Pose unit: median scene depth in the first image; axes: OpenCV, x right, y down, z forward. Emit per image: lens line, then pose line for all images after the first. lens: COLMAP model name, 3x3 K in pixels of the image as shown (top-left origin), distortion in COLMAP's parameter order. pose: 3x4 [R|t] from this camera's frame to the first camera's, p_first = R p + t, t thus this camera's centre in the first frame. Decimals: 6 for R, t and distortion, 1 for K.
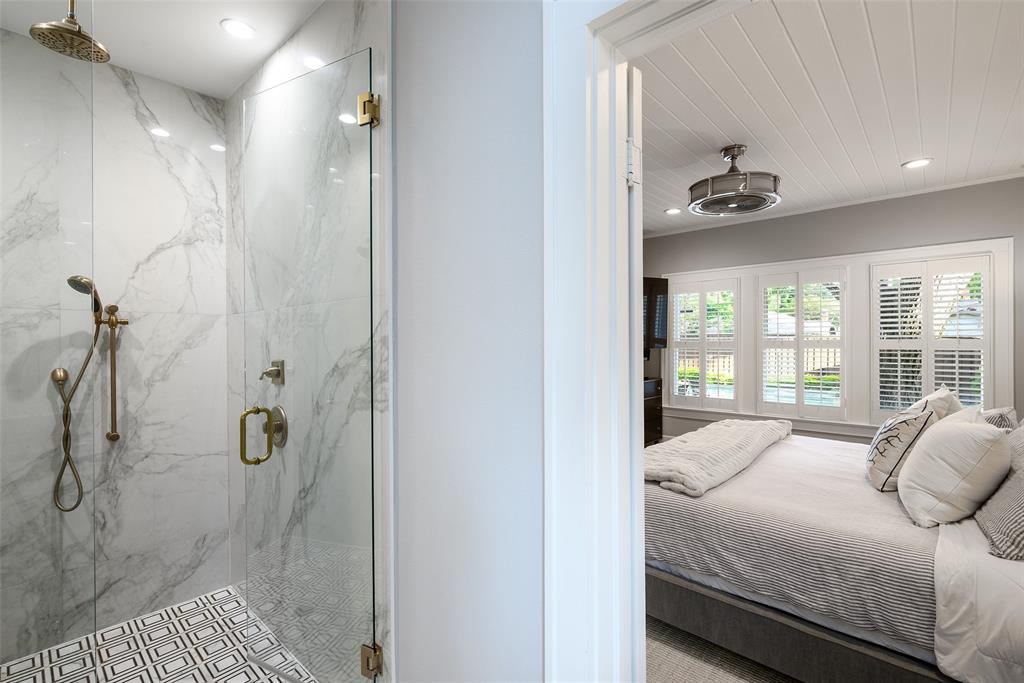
lens RADIAL K [[467.3, 0, 514.7], [0, 467.3, 340.9], [0, 0, 1]] dist [-0.000327, 0.000394]
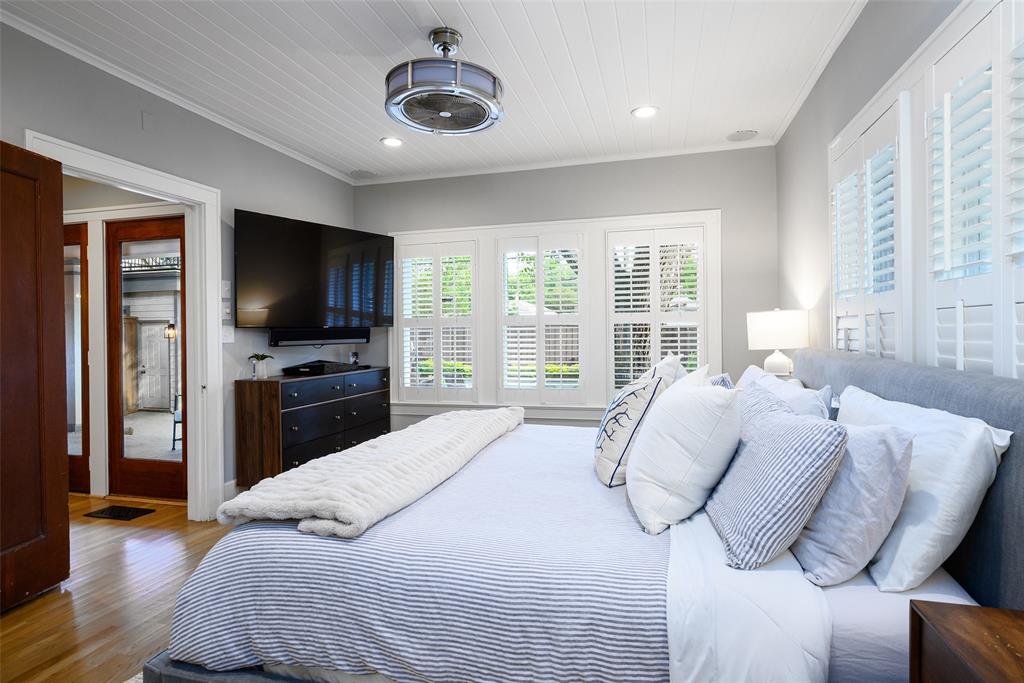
lens RADIAL K [[525.8, 0, 514.7], [0, 525.8, 339.1], [0, 0, 1]] dist [0.001447, -0.000305]
pose [[0.894187, -0.009902, 0.447585, 0.295688], [0.008449, 0.999951, 0.005242, 0.084853], [-0.447615, -0.000906, 0.894226, 0.338755]]
